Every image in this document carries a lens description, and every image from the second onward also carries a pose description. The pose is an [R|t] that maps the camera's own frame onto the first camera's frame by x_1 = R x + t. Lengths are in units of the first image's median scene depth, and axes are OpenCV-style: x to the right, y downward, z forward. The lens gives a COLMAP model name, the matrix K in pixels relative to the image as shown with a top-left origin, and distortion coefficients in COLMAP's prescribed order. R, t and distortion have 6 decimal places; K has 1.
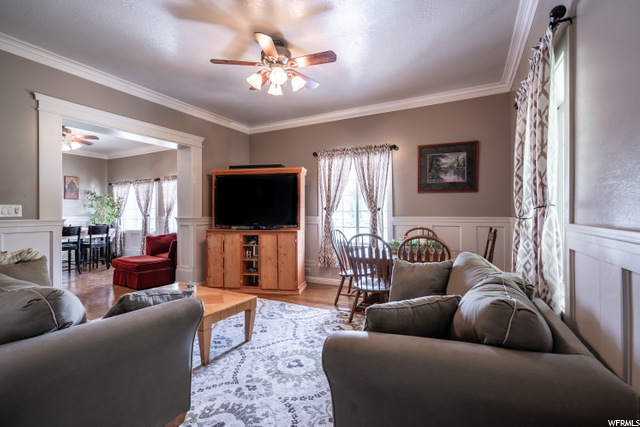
lens RADIAL K [[290.2, 0, 320.0], [0, 290.2, 213.5], [0, 0, 1]] dist [0.000159, 0.000097]
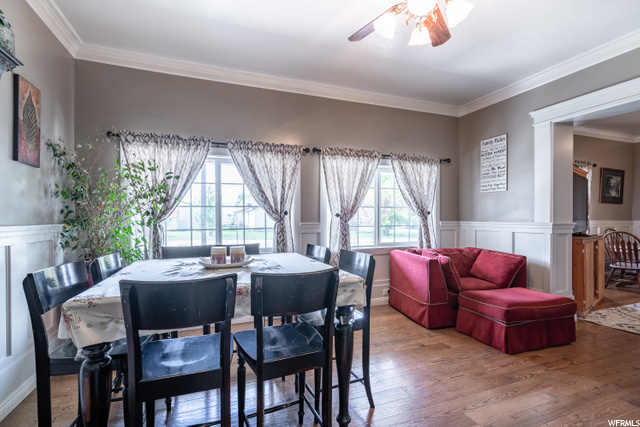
lens RADIAL K [[297.4, 0, 321.7], [0, 297.4, 219.3], [0, 0, 1]] dist [0.010903, 0.000555]
pose [[0.660075, -0.003129, 0.751193, -1.079048], [-0.004257, 0.999960, 0.007906, 0.000254], [-0.751187, -0.008416, 0.660035, 0.729270]]
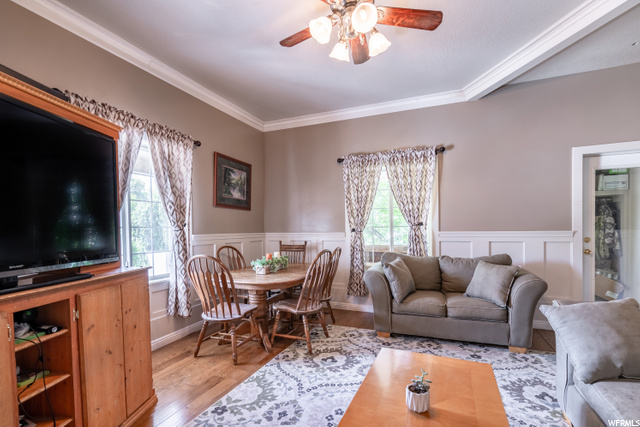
lens RADIAL K [[300.5, 0, 318.8], [0, 300.5, 234.4], [0, 0, 1]] dist [-0.000261, -0.000043]
pose [[-0.079034, -0.018292, 0.996704, -0.403520], [0.005233, 0.999810, 0.018764, -0.001860], [-0.996858, 0.006699, -0.078924, 0.528849]]
